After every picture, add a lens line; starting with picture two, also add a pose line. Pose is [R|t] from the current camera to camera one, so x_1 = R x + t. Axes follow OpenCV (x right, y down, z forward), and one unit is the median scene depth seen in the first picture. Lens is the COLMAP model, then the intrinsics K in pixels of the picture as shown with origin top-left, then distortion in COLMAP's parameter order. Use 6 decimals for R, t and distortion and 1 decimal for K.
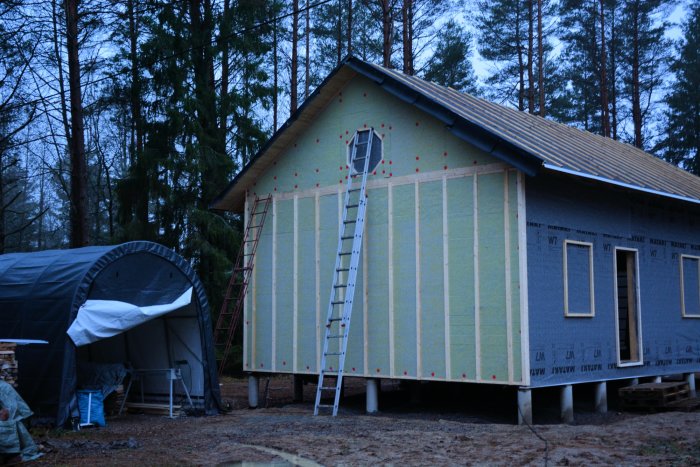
lens RADIAL K [[914.3, 0, 353.3], [0, 914.3, 233.9], [0, 0, 1]] dist [0.145262, 0.047412]
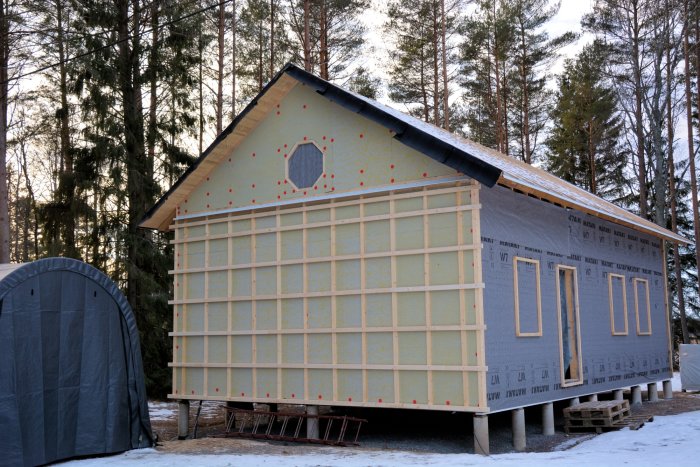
lens RADIAL K [[801.8, 0, 348.8], [0, 801.8, 235.4], [0, 0, 1]] dist [0.080844, 0.051986]
pose [[0.994701, 0.002300, 0.102788, -0.026587], [0.001216, 0.999416, -0.034136, 0.011194], [-0.102806, 0.034080, 0.994117, 0.158754]]
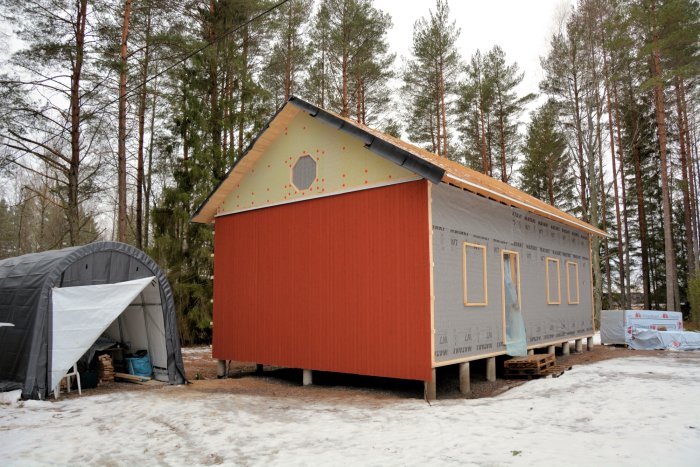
lens RADIAL K [[540.2, 0, 351.6], [0, 540.2, 234.4], [0, 0, 1]] dist [-0.139652, 0.077859]
pose [[0.999706, 0.002848, 0.024067, 0.057181], [-0.001890, 0.999208, -0.039746, 0.021429], [-0.024161, 0.039689, 0.998920, 0.263502]]
